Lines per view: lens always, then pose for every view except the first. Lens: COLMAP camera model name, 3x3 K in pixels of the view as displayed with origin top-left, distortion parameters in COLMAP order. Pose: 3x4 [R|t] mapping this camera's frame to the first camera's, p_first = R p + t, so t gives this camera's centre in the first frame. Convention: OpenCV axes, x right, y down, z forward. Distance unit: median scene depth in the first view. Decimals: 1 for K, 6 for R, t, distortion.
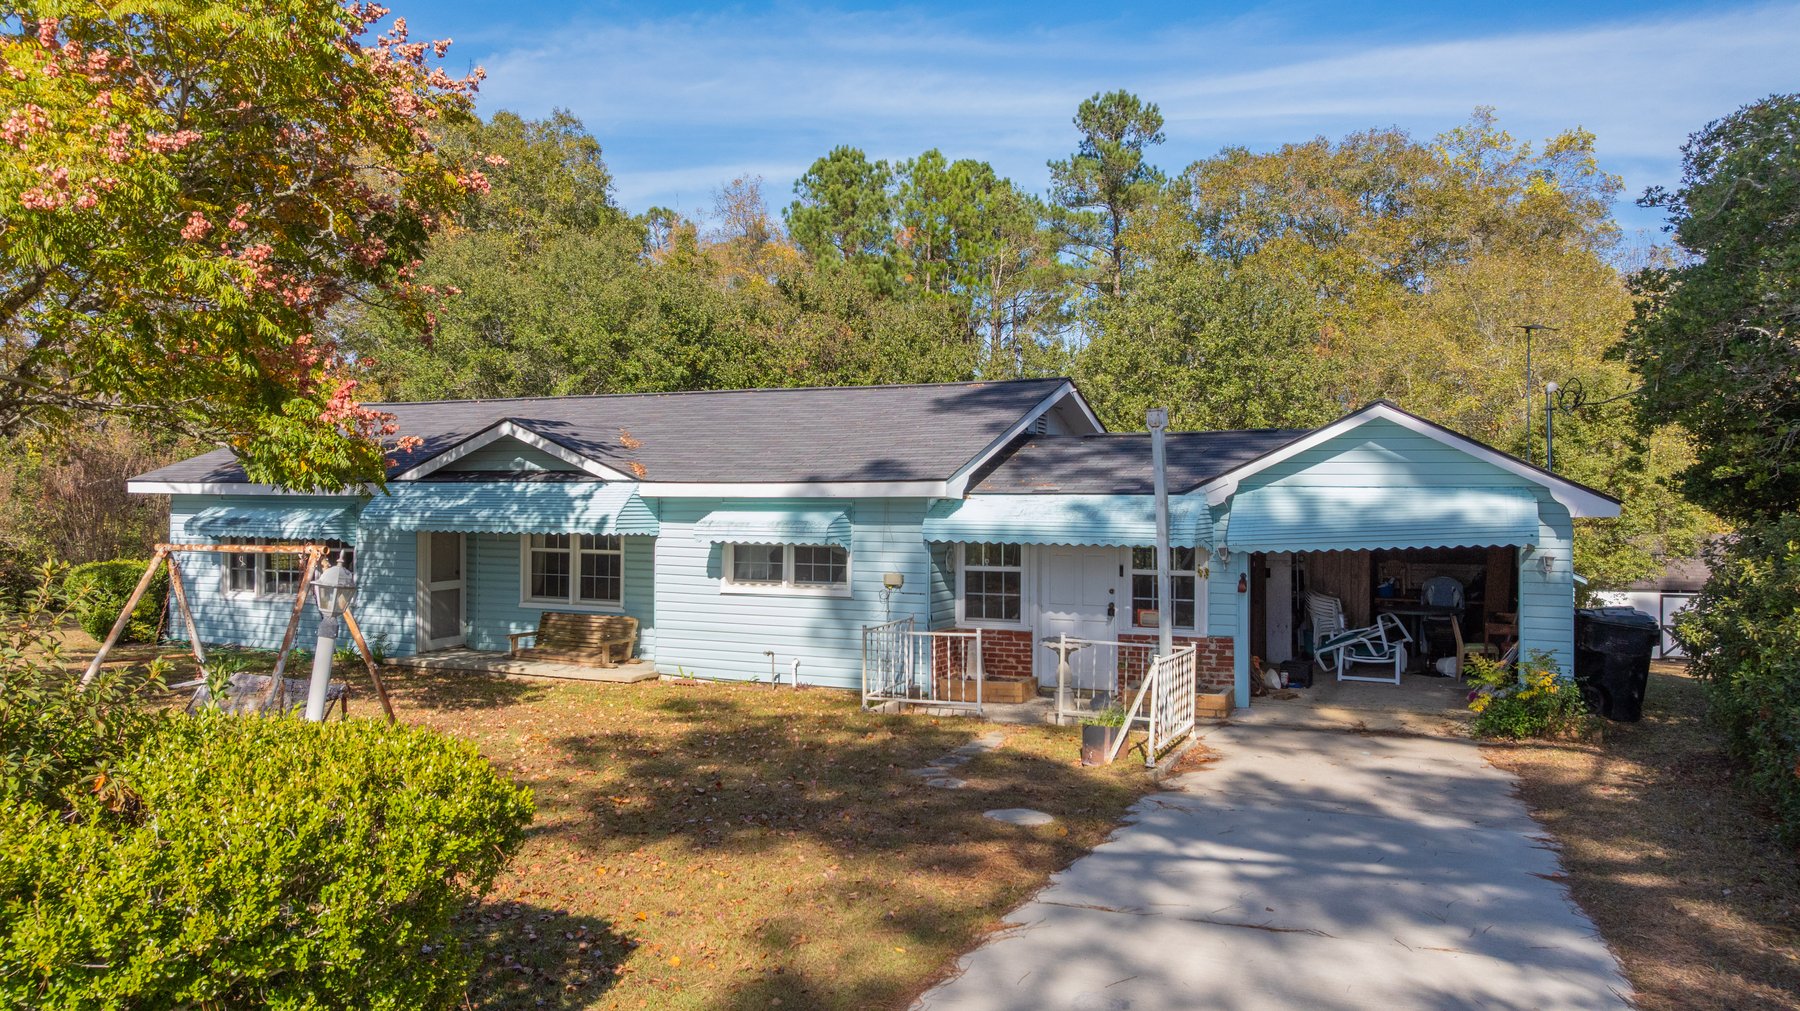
lens RADIAL K [[1372.5, 0, 900.0], [0, 1372.5, 505.5], [0, 0, 1]] dist [-0.013129, -0.004194]
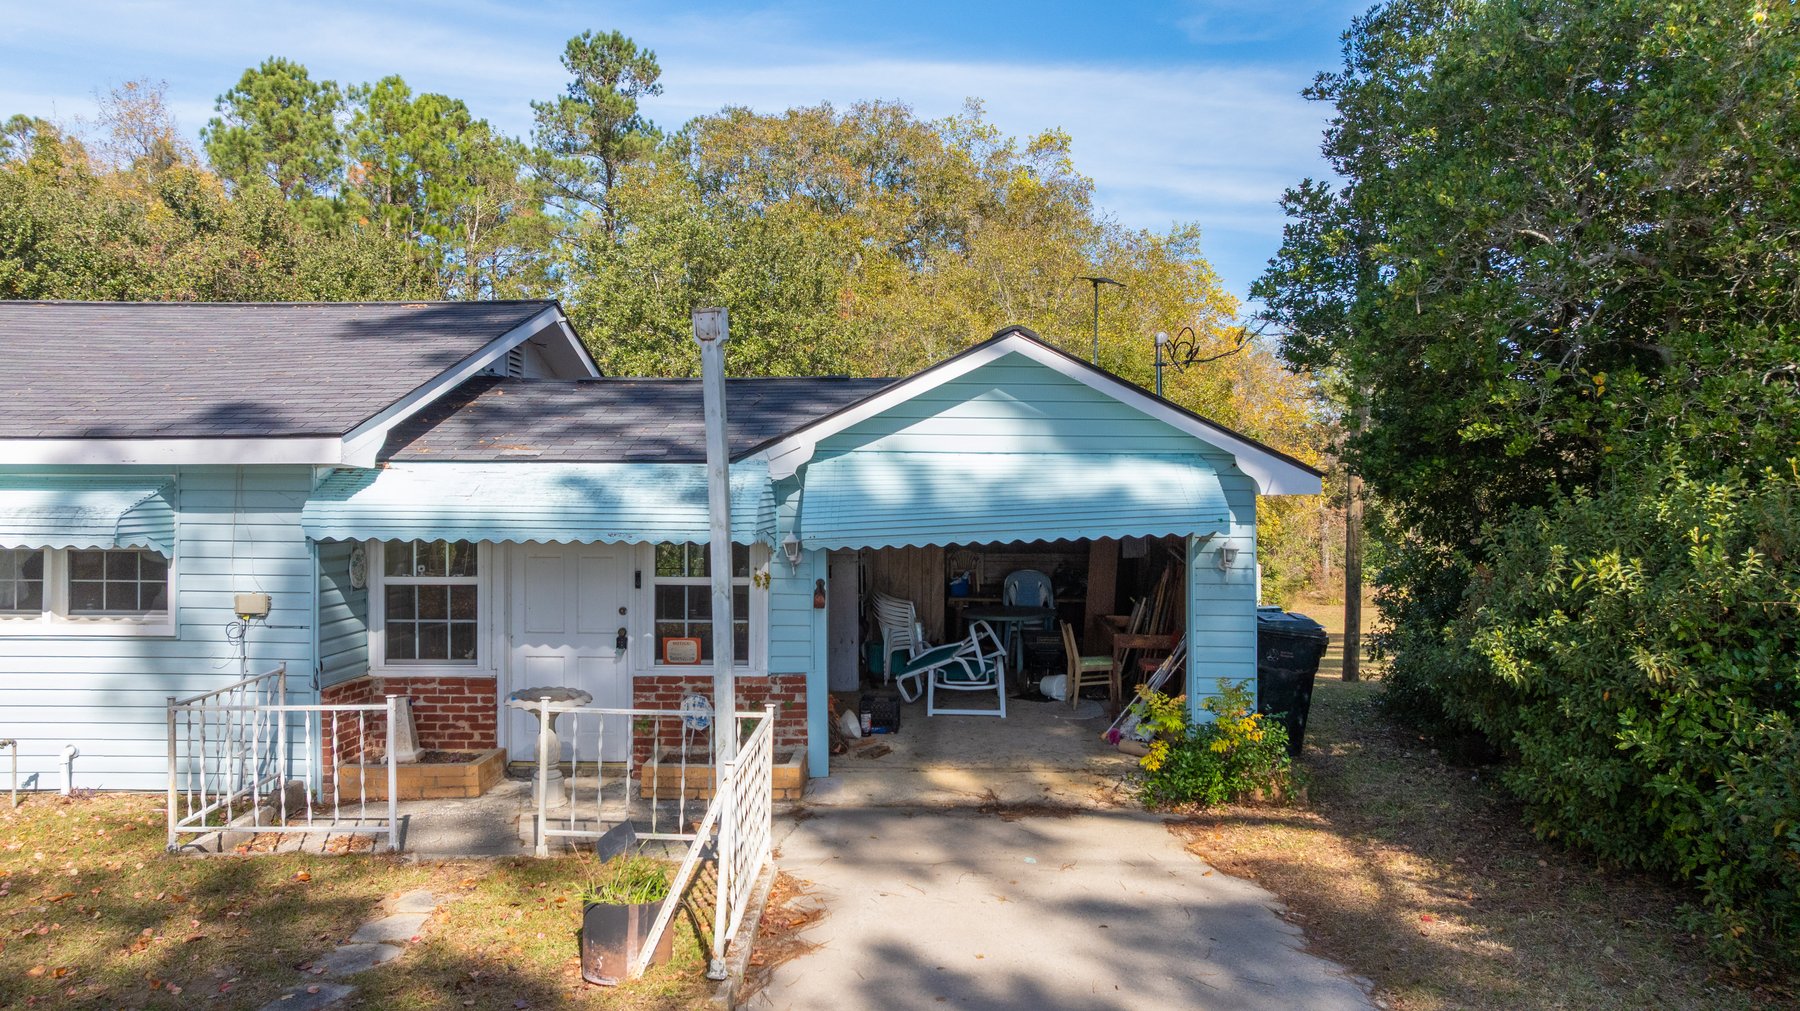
lens RADIAL K [[1236.3, 0, 900.0], [0, 1236.3, 505.5], [0, 0, 1]] dist [-0.025750, -0.002738]
pose [[0.923519, -0.005815, 0.383509, 0.049167], [0.001374, 0.999929, 0.011852, 0.005285], [-0.383551, -0.010418, 0.923461, 0.392444]]
